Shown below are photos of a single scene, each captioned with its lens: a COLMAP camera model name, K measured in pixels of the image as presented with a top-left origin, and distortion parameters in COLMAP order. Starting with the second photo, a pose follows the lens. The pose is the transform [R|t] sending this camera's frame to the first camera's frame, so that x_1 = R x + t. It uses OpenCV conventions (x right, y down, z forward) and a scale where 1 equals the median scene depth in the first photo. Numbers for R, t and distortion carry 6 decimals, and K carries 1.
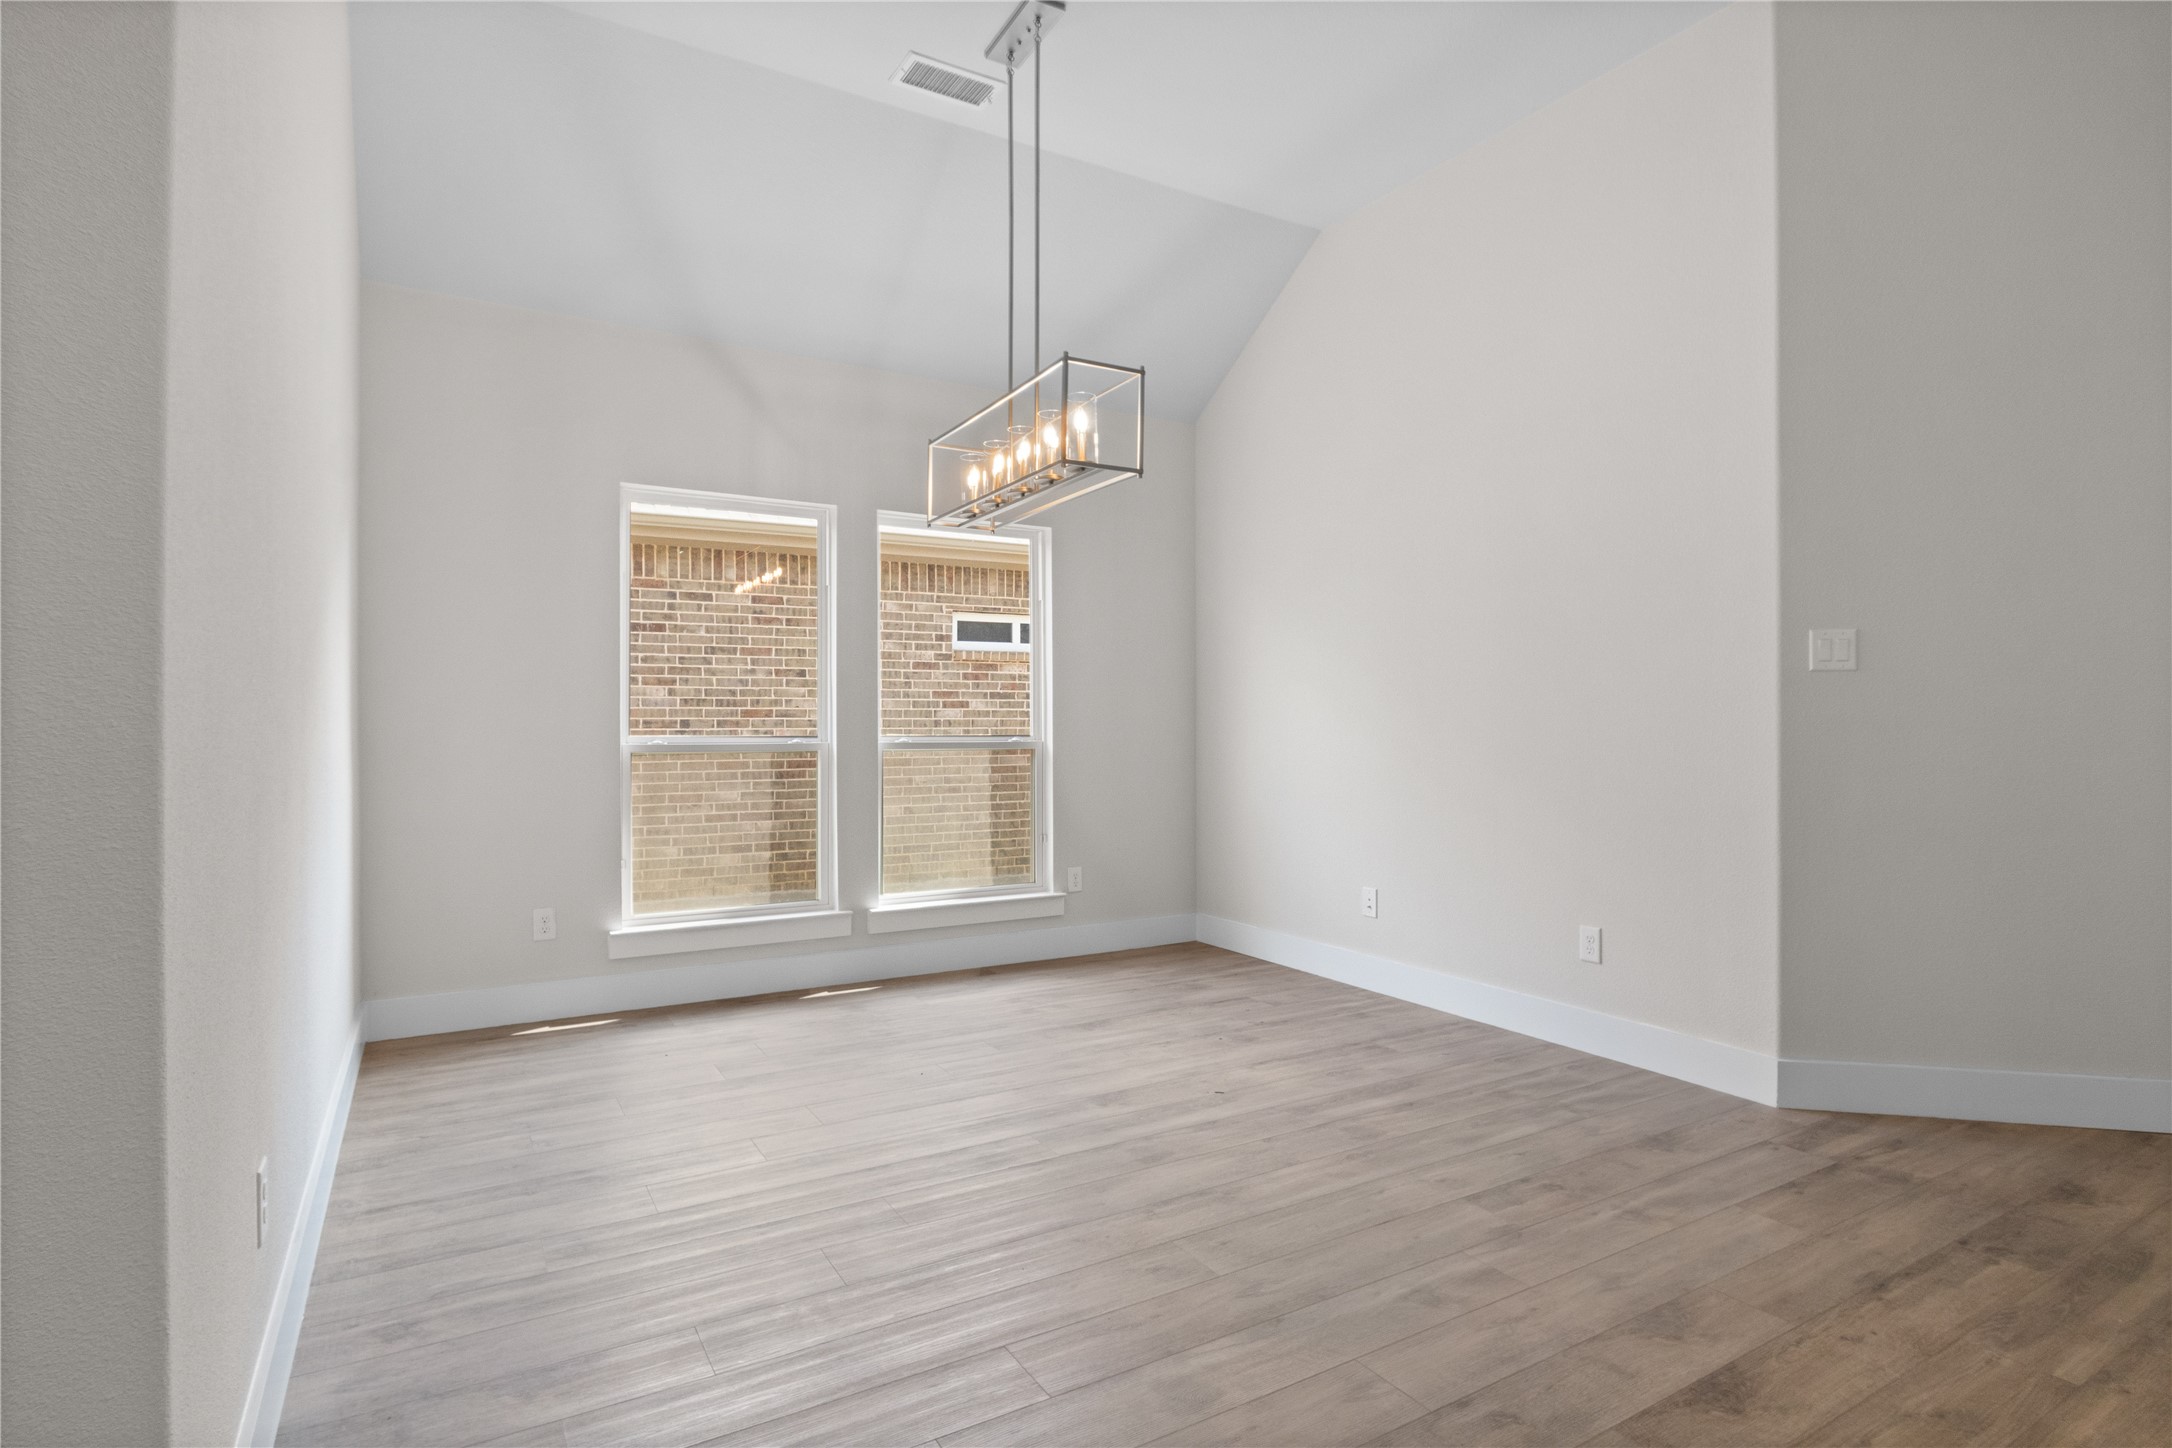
lens RADIAL K [[1107.8, 0, 1095.7], [0, 1107.8, 700.8], [0, 0, 1]] dist [-0.007478, 0.000237]
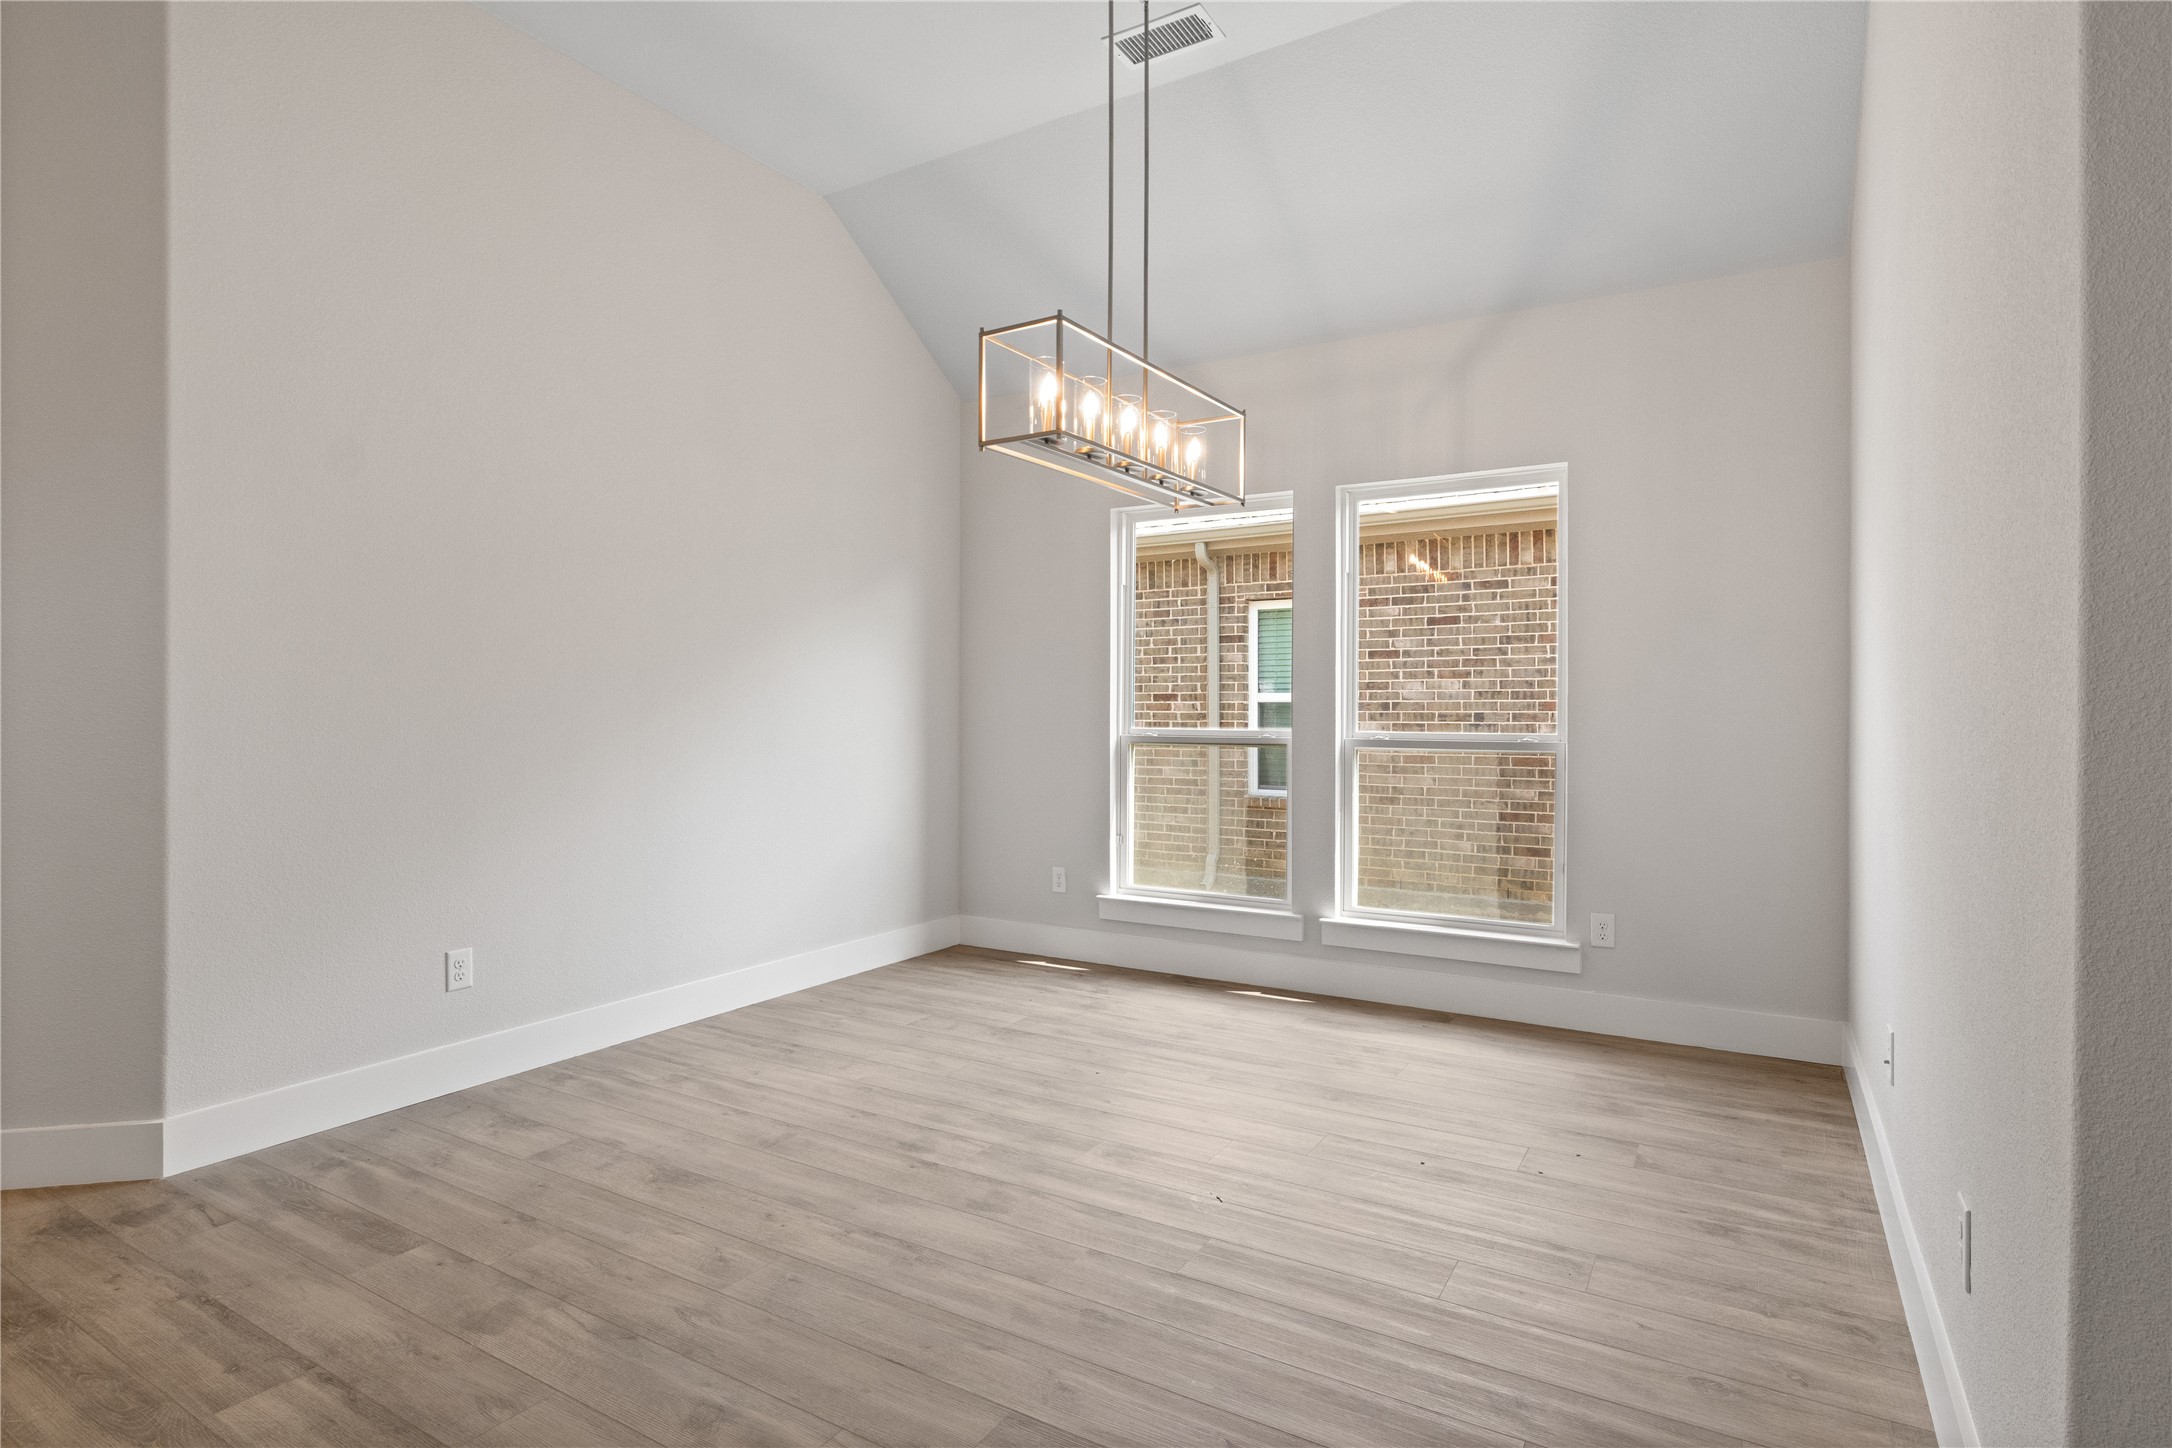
lens RADIAL K [[1107.8, 0, 1095.7], [0, 1107.8, 700.8], [0, 0, 1]] dist [-0.007478, 0.000237]
pose [[0.471186, -0.007471, -0.882002, 0.330090], [0.014467, 0.999895, -0.000741, 0.002320], [0.881915, -0.012410, 0.471245, 0.246789]]
